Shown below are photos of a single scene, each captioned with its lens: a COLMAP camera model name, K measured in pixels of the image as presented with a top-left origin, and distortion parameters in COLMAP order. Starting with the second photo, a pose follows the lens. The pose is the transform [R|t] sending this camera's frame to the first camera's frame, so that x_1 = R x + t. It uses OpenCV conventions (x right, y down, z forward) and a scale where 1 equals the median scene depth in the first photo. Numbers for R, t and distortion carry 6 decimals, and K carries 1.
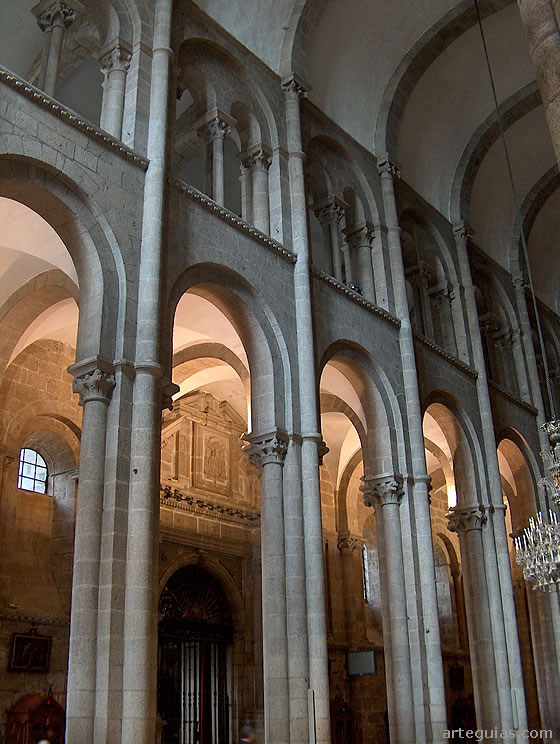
lens RADIAL K [[841.3, 0, 280.0], [0, 841.3, 372.0], [0, 0, 1]] dist [-0.166206, 0.029629]
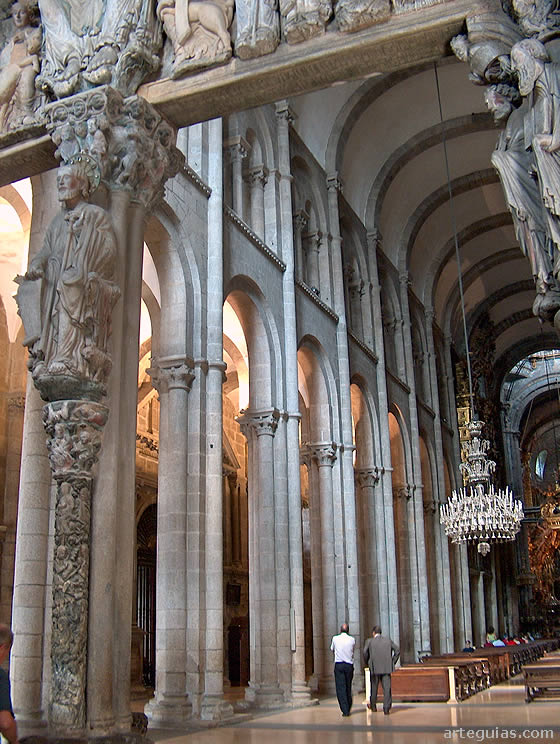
lens RADIAL K [[841.3, 0, 280.0], [0, 841.3, 372.0], [0, 0, 1]] dist [-0.166206, 0.029629]
pose [[0.960350, 0.091722, 0.263276, -0.281296], [-0.116154, 0.990104, 0.078756, -0.075024], [-0.253447, -0.106214, 0.961501, -0.191363]]
